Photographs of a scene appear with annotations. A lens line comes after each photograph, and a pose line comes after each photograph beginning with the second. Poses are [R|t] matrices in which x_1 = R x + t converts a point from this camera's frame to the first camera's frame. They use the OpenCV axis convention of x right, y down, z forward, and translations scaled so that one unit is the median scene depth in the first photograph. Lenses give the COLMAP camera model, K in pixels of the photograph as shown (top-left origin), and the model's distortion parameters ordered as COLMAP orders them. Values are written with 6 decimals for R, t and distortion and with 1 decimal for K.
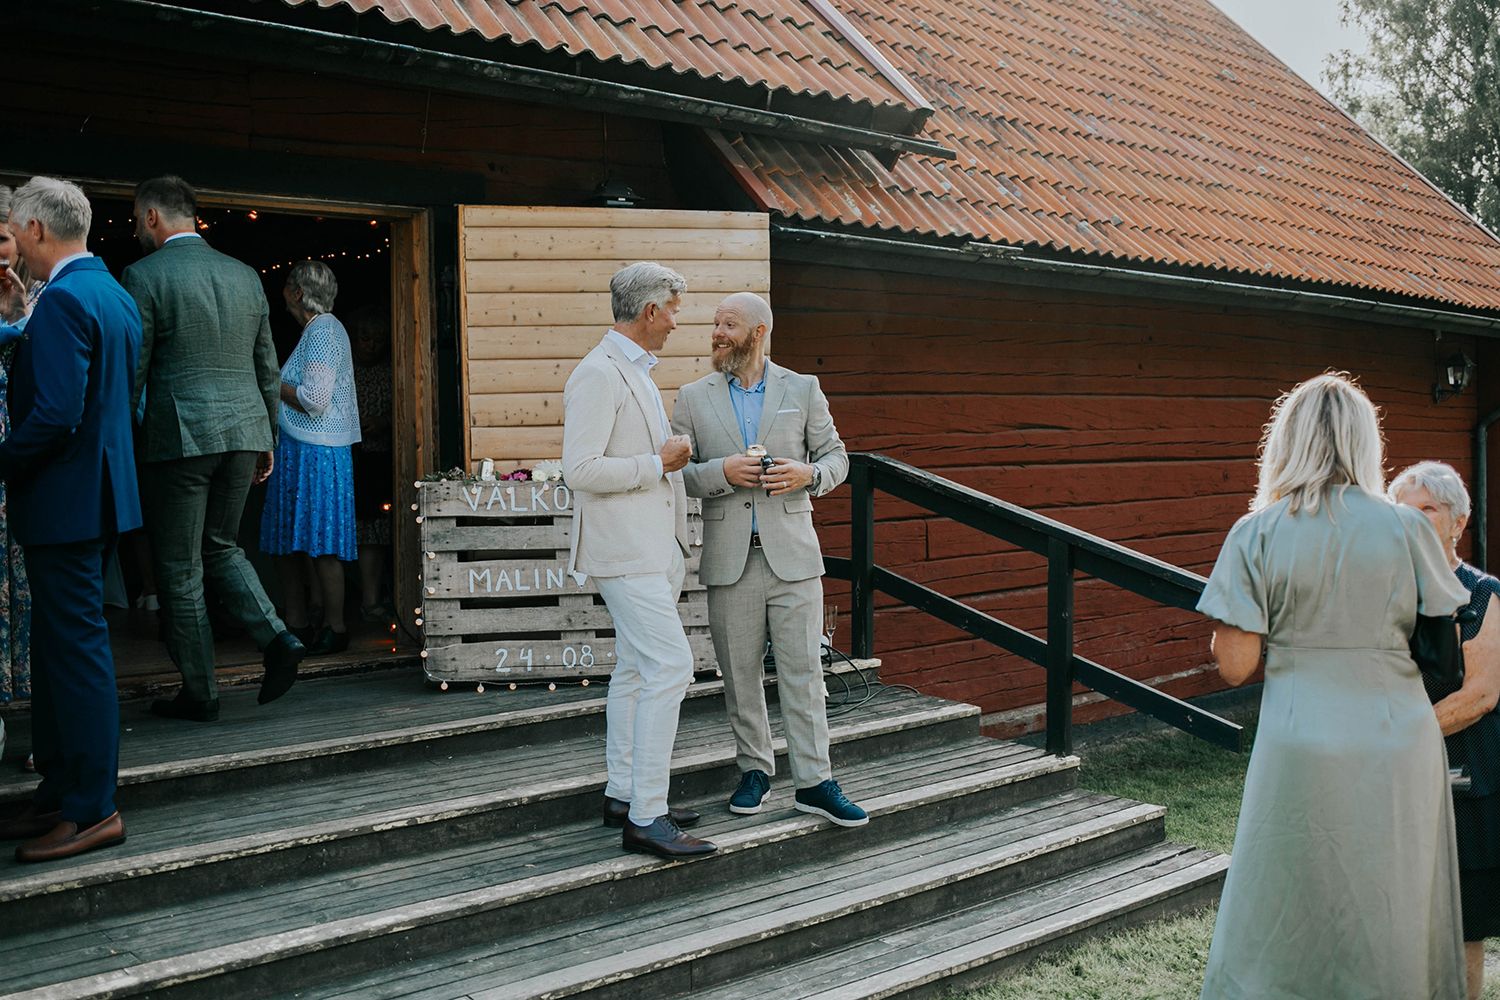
lens RADIAL K [[1487.4, 0, 750.0], [0, 1487.4, 500.0], [0, 0, 1]] dist [-0.064405, 0.066863]
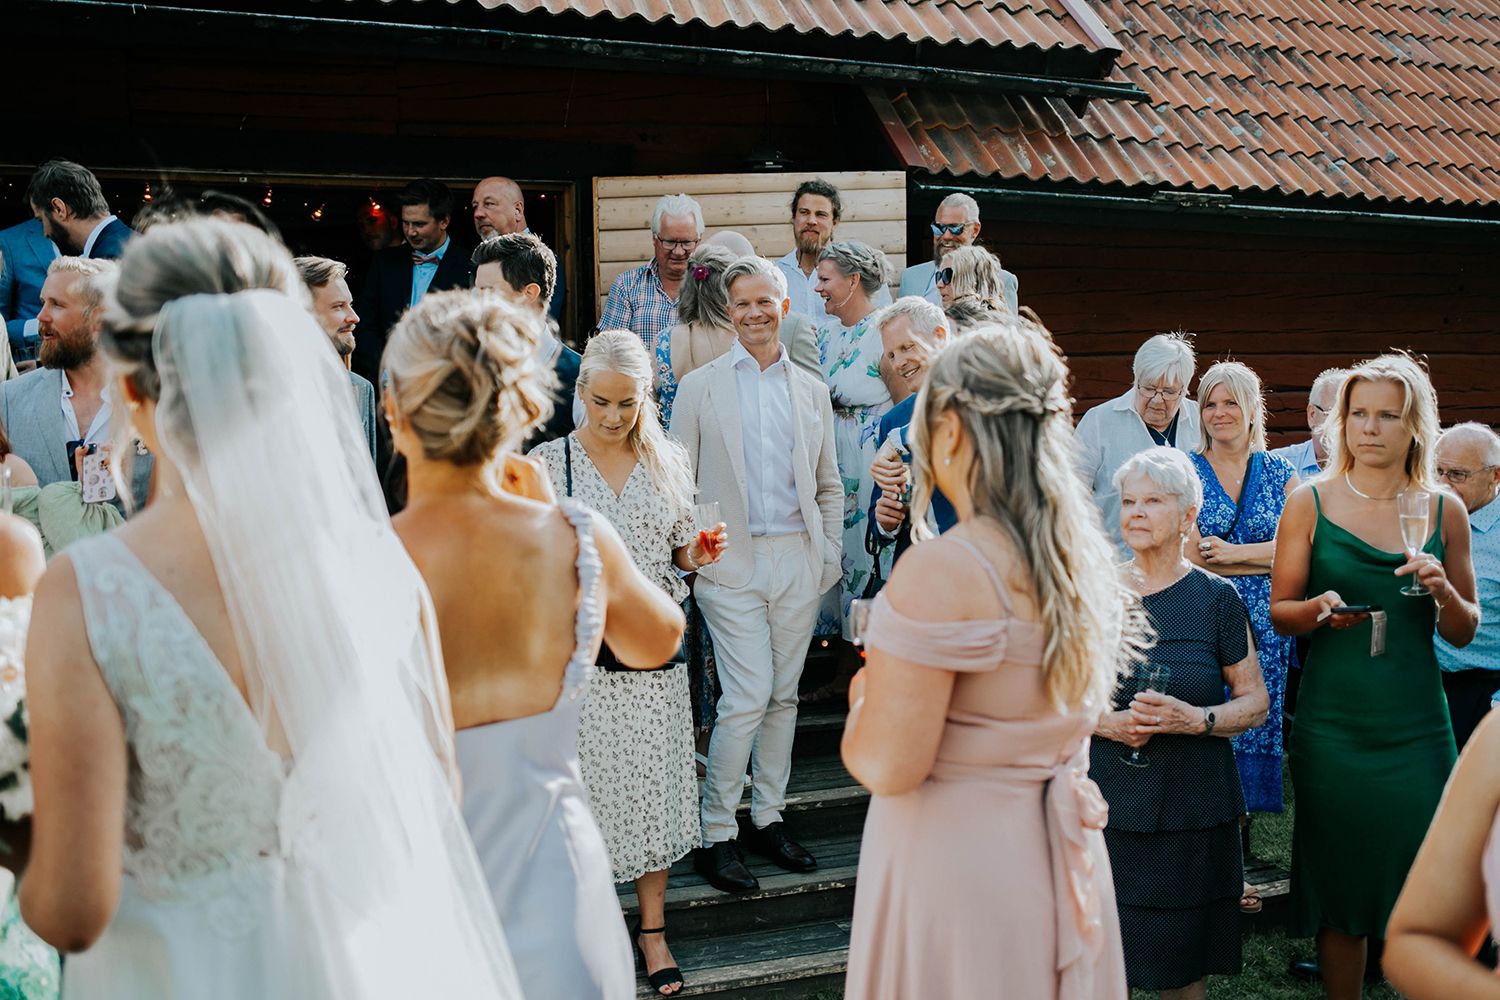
lens RADIAL K [[1511.6, 0, 746.4], [0, 1511.6, 492.7], [0, 0, 1]] dist [-0.070597, 0.076600]
pose [[0.945624, 0.023543, -0.324407, 0.237429], [-0.015305, 0.999493, 0.027923, -0.009301], [0.324900, -0.021440, 0.945505, 0.031954]]
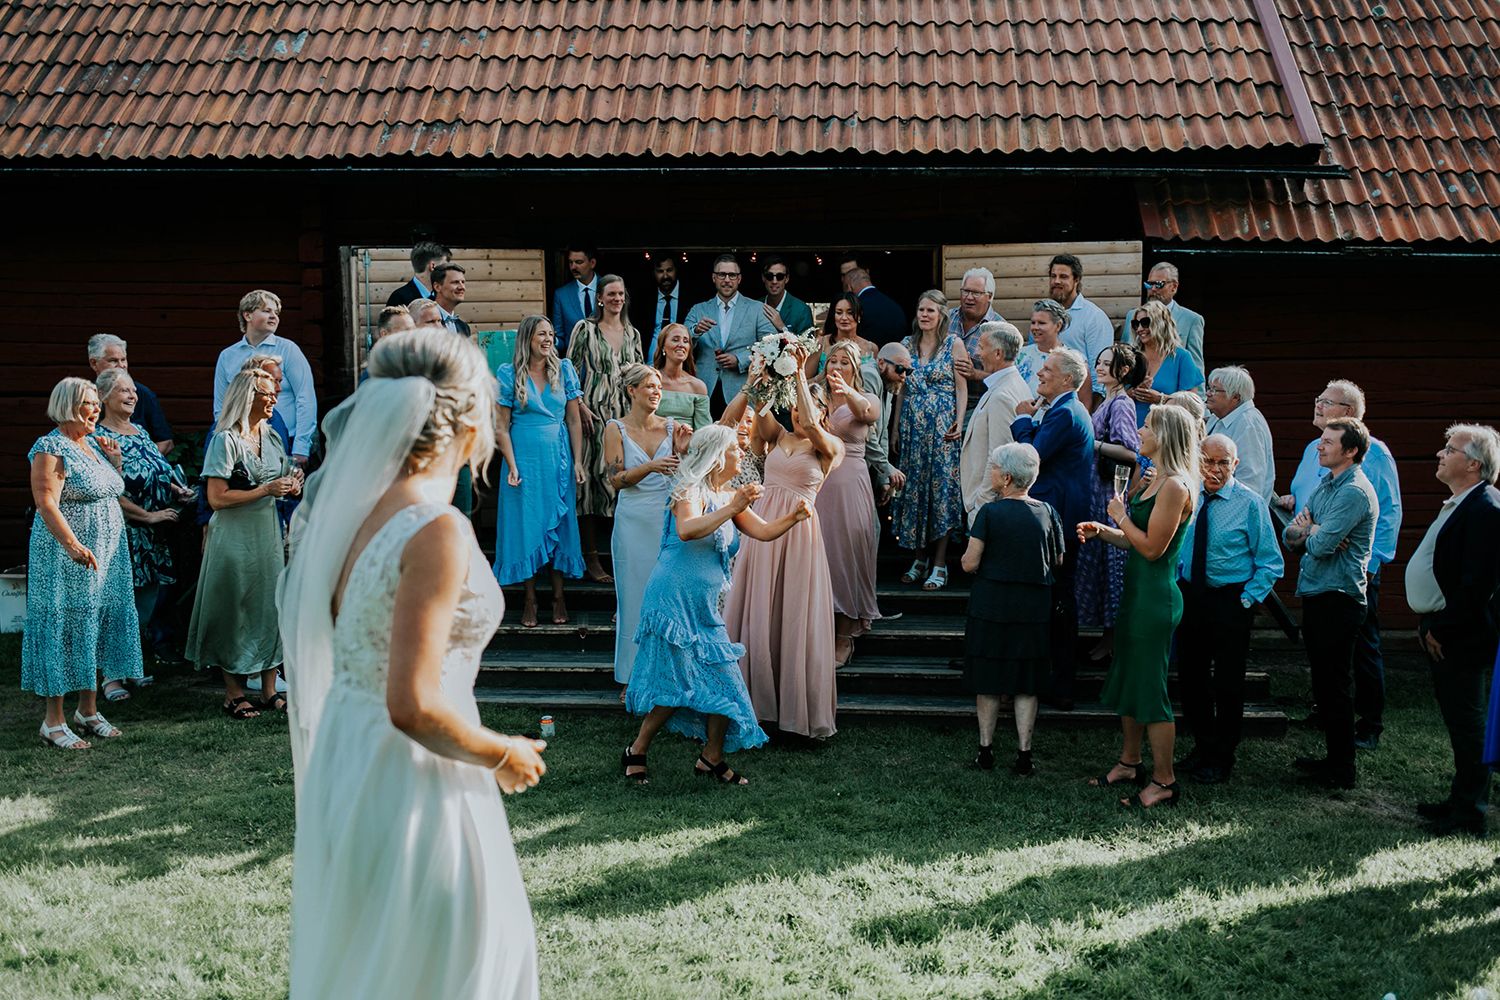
lens RADIAL K [[1511.6, 0, 746.4], [0, 1511.6, 492.7], [0, 0, 1]] dist [-0.070597, 0.076600]
pose [[0.725973, 0.088936, -0.681949, 0.749585], [-0.038674, 0.995313, 0.088633, -0.063927], [0.686635, -0.037972, 0.726010, -0.333630]]
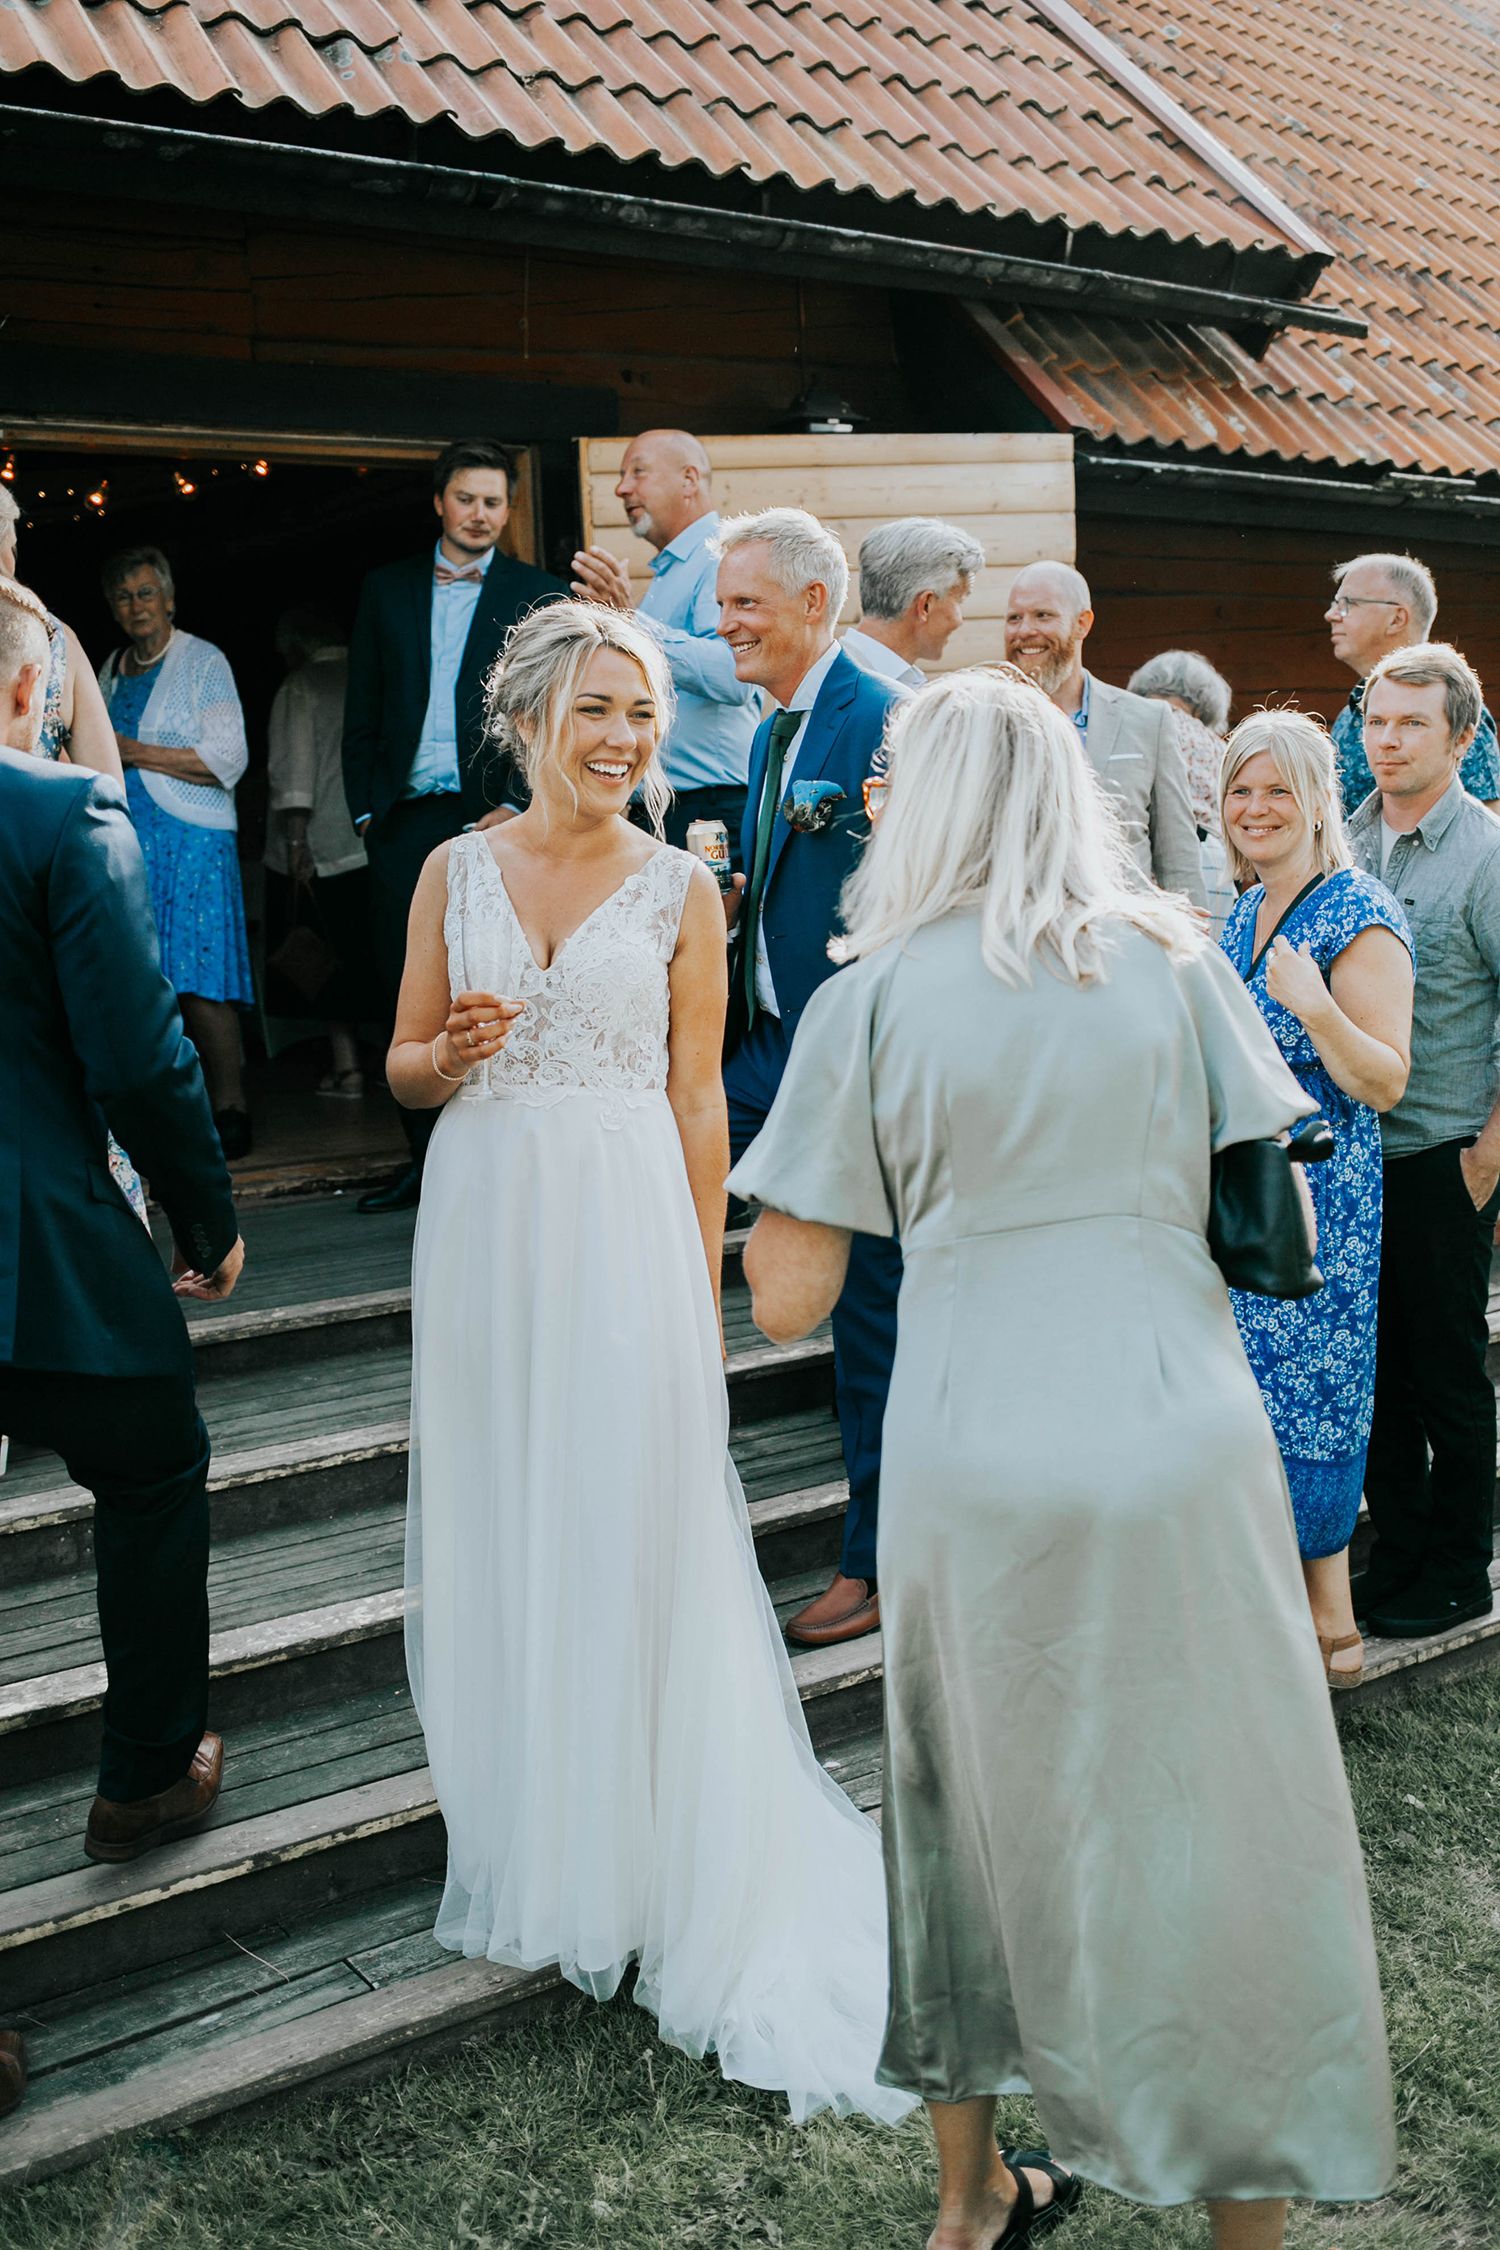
lens RADIAL K [[2181.3, 0, 749.1], [0, 2181.3, 1134.9], [0, 0, 1]] dist [-0.063352, 0.056015]
pose [[0.994721, -0.008755, -0.102241, -0.031500], [0.019839, 0.993963, 0.107905, -0.002683], [0.100679, -0.109363, 0.988890, 0.059074]]
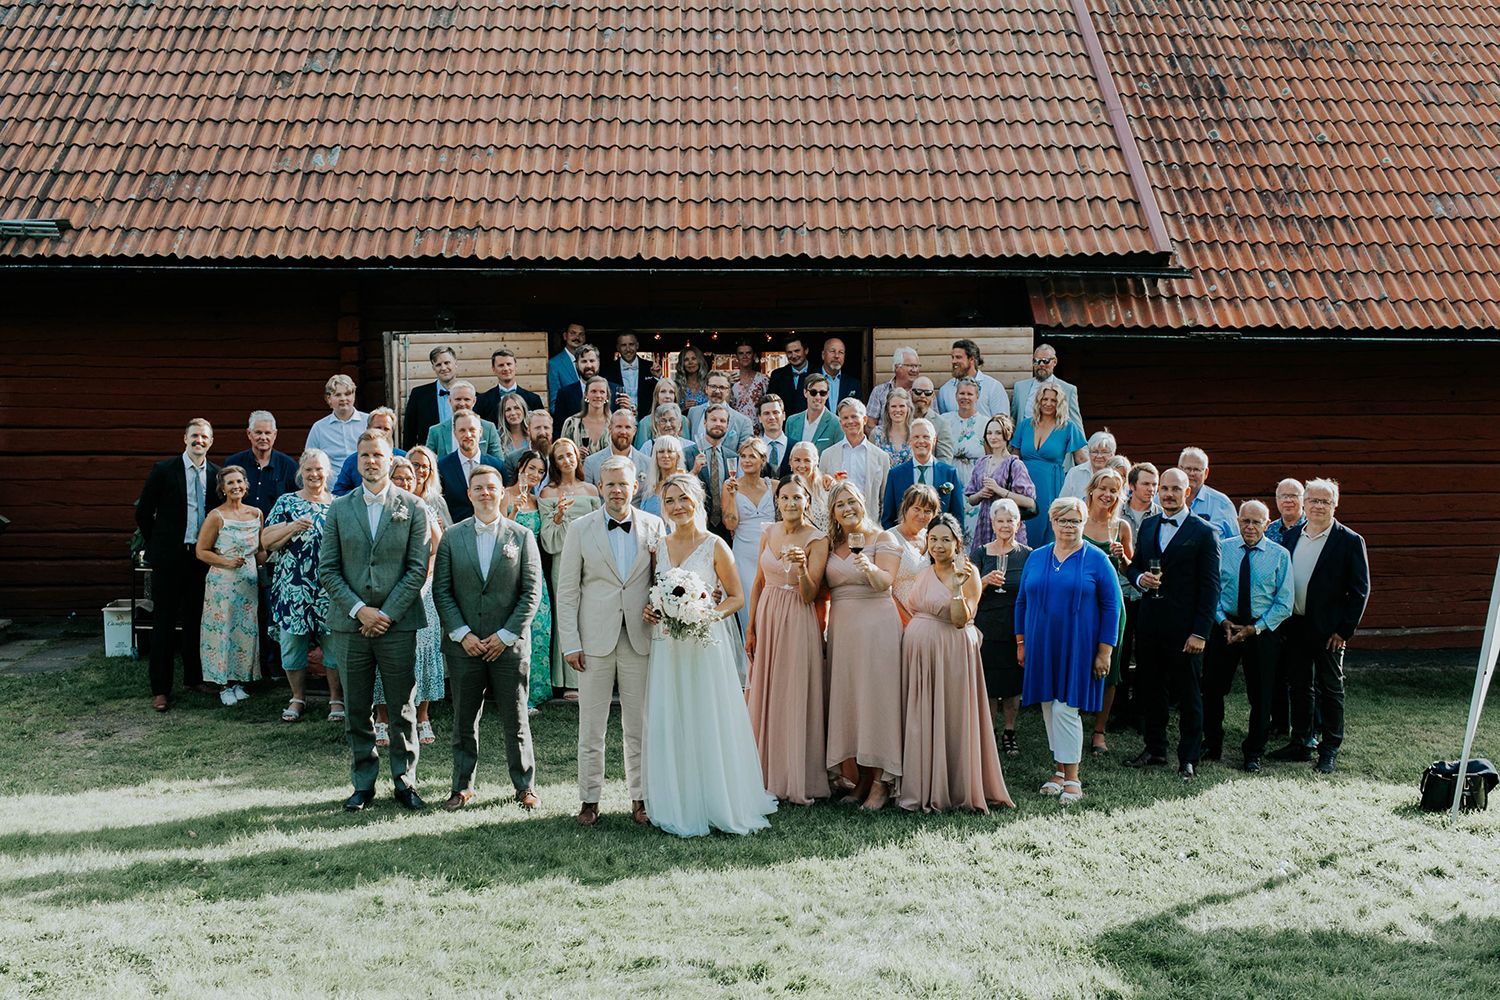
lens RADIAL K [[1511.6, 0, 746.4], [0, 1511.6, 492.7], [0, 0, 1]] dist [-0.070597, 0.076600]
pose [[0.785797, 0.070903, -0.614406, 0.885246], [-0.034282, 0.996873, 0.071195, -0.110561], [0.617533, -0.034881, 0.785771, -0.677673]]
